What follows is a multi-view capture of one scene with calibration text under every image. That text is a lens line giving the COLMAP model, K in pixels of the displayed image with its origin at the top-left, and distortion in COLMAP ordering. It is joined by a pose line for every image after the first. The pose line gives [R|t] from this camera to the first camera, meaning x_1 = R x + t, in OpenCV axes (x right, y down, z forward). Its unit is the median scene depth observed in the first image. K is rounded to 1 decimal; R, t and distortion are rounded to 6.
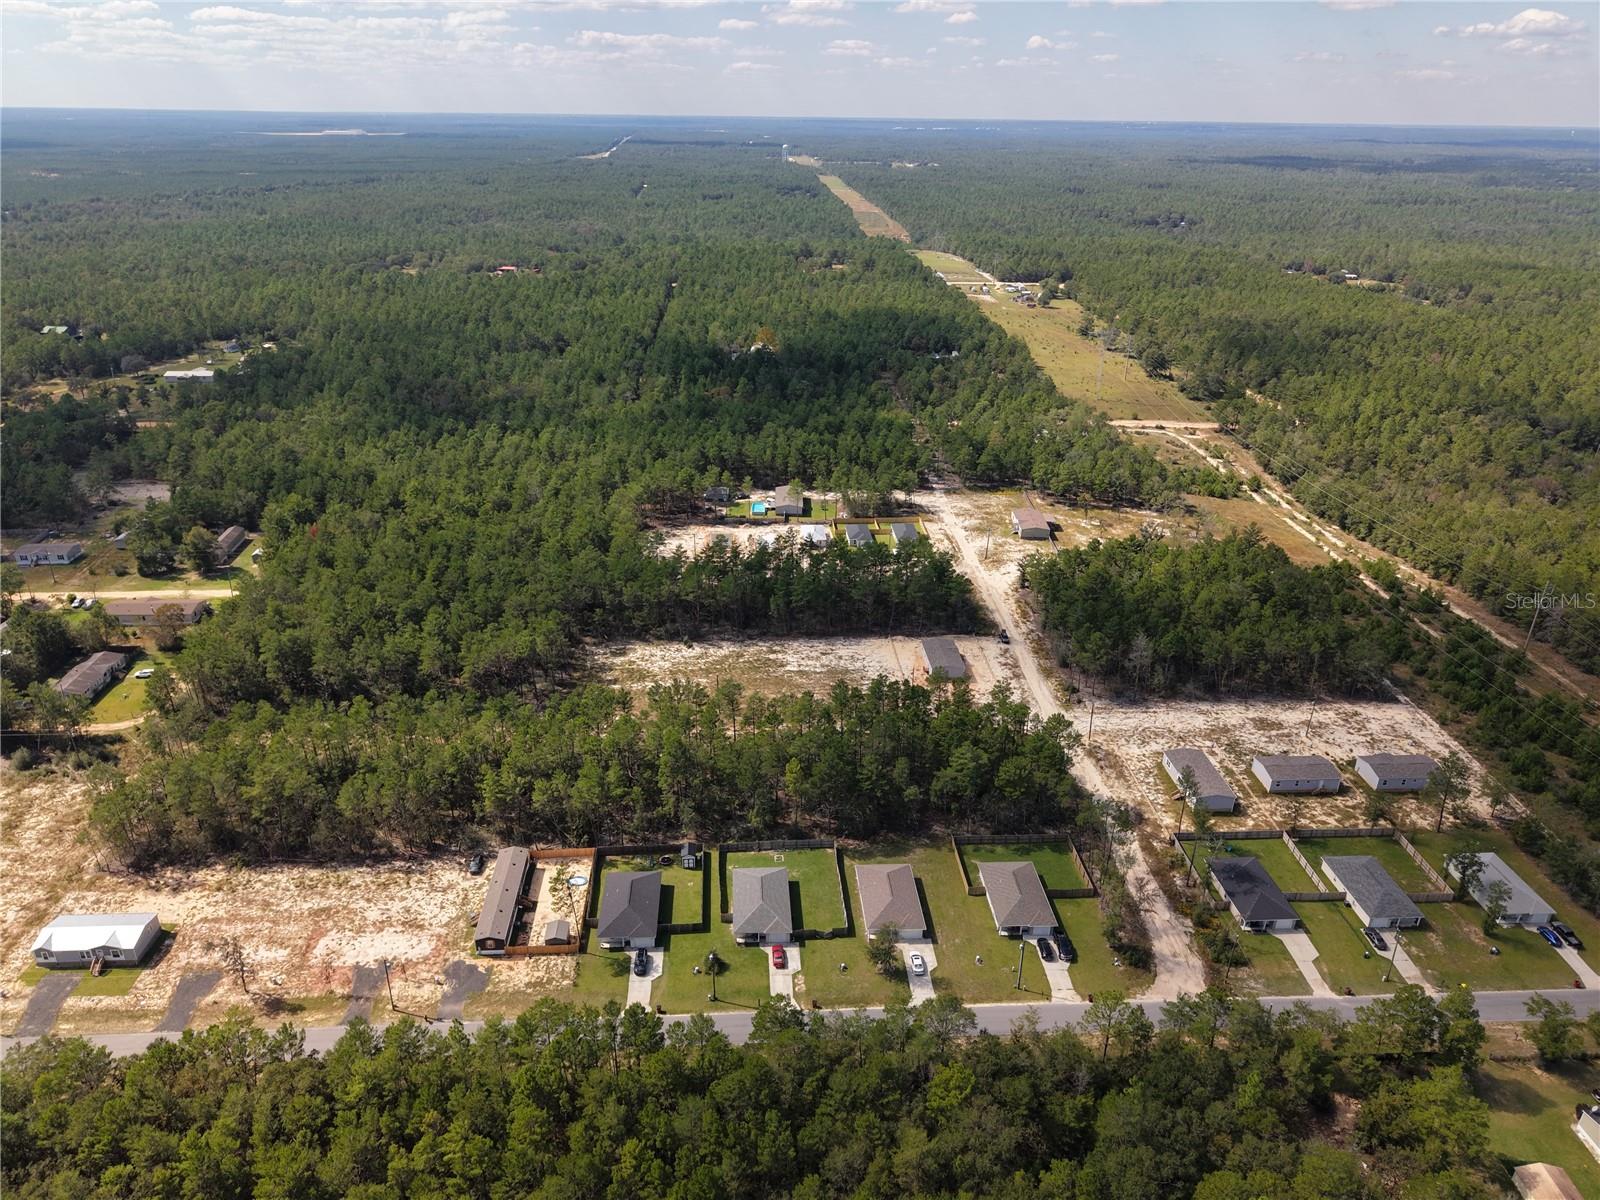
lens RADIAL K [[1079.4, 0, 789.4], [0, 1079.4, 598.3], [0, 0, 1]] dist [0.006223, -0.004362]
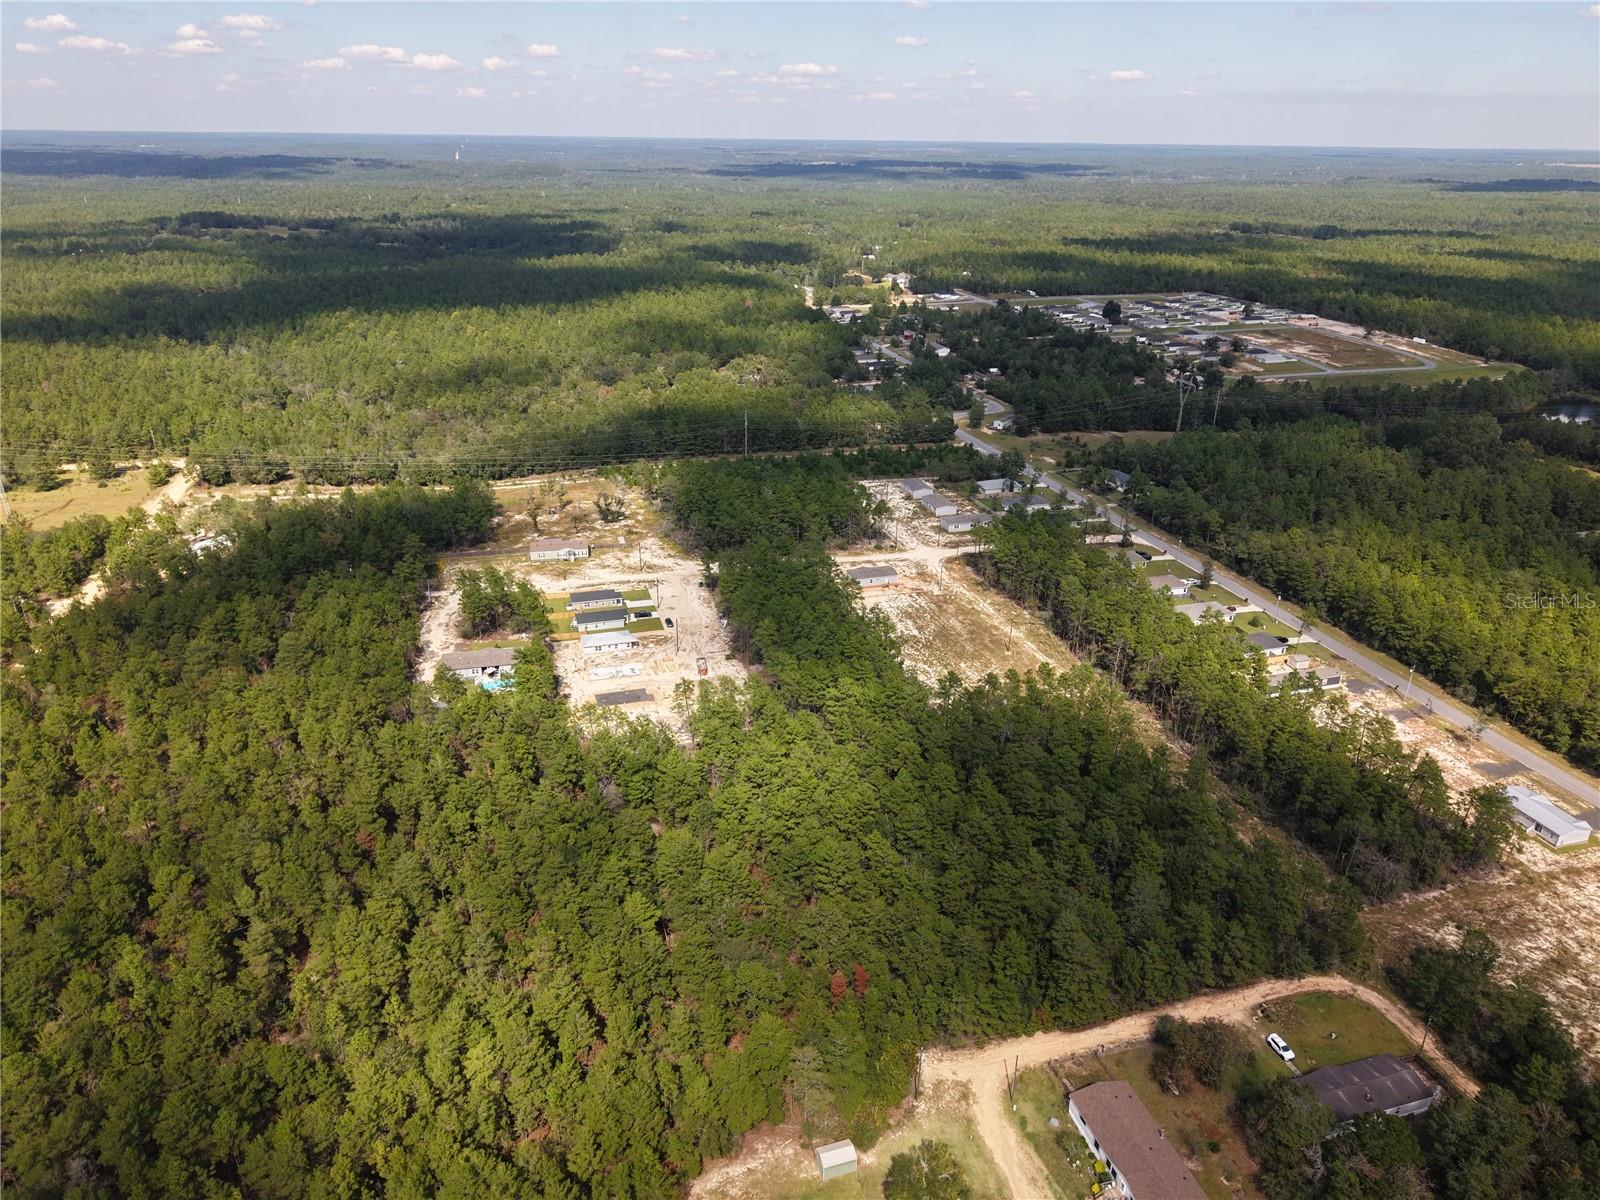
lens RADIAL K [[1062.1, 0, 793.4], [0, 1062.1, 604.8], [0, 0, 1]] dist [0.038826, -0.043416]
pose [[-0.226988, -0.398707, 0.888543, -0.963040], [0.381995, 0.802798, 0.457816, -0.525809], [-0.895855, 0.443338, -0.029921, 1.130495]]
